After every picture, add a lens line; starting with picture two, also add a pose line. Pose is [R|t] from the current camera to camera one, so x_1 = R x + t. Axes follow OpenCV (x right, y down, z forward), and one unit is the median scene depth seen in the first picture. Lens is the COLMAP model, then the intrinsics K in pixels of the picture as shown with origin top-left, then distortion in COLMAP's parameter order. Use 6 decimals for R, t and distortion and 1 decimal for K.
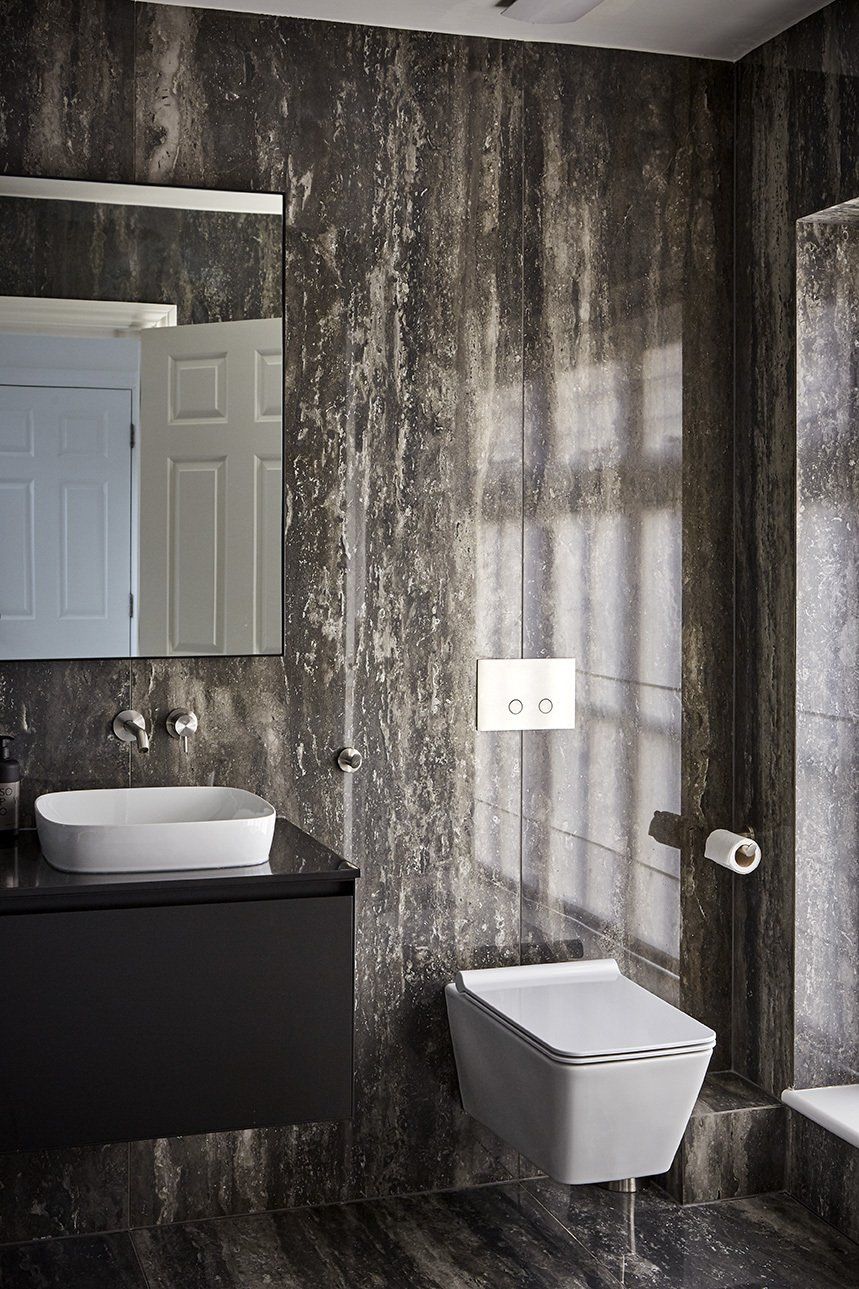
lens RADIAL K [[1574.8, 0, 434.9], [0, 1574.8, 567.7], [0, 0, 1]] dist [-0.038089, 0.041437]
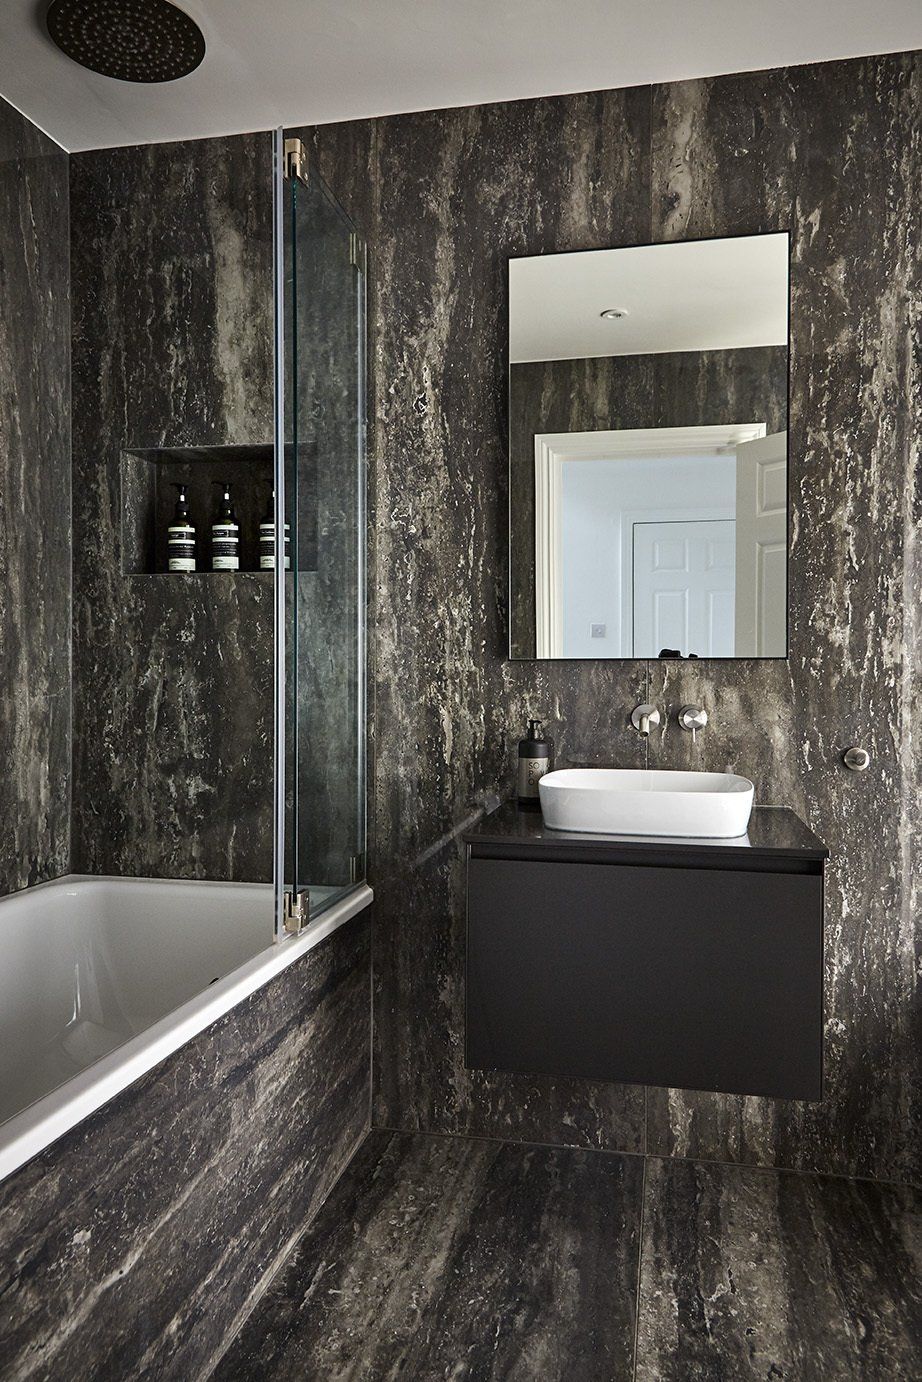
lens RADIAL K [[996.3, 0, 461.0], [0, 996.3, 691.0], [0, 0, 1]] dist [0.033040, -0.004791]
pose [[0.859058, 0.001599, -0.511876, 0.062673], [0.000503, 0.999992, 0.003969, 0.073288], [0.511878, -0.003667, 0.859050, 0.279401]]
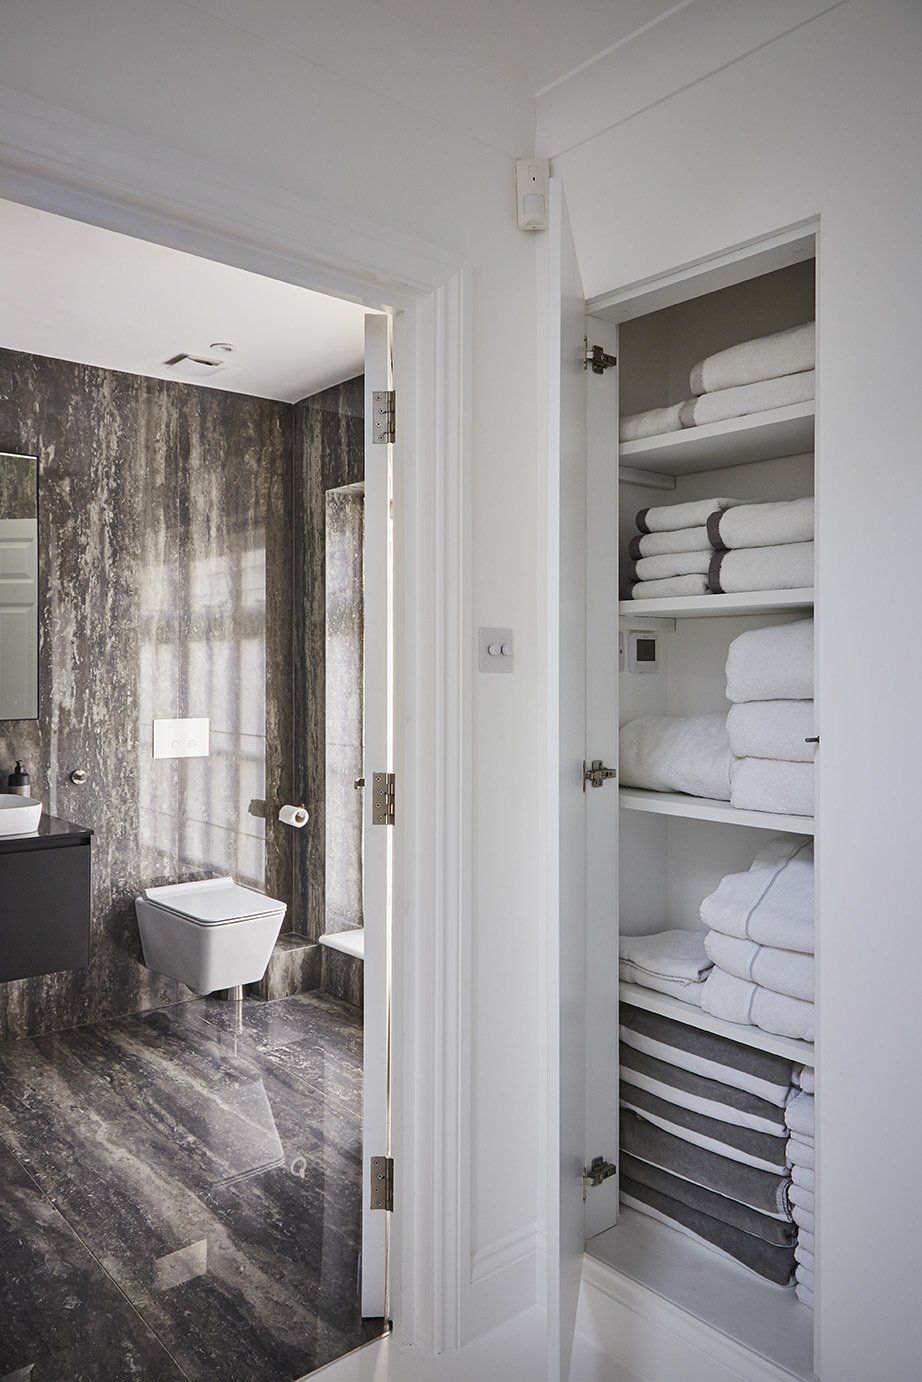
lens RADIAL K [[937.9, 0, 465.9], [0, 937.9, 677.2], [0, 0, 1]] dist [0.027272, -0.000691]
pose [[0.931448, -0.003435, 0.363858, -0.033866], [0.000681, 0.999970, 0.007697, 0.000938], [-0.363874, -0.006921, 0.931423, -0.156815]]
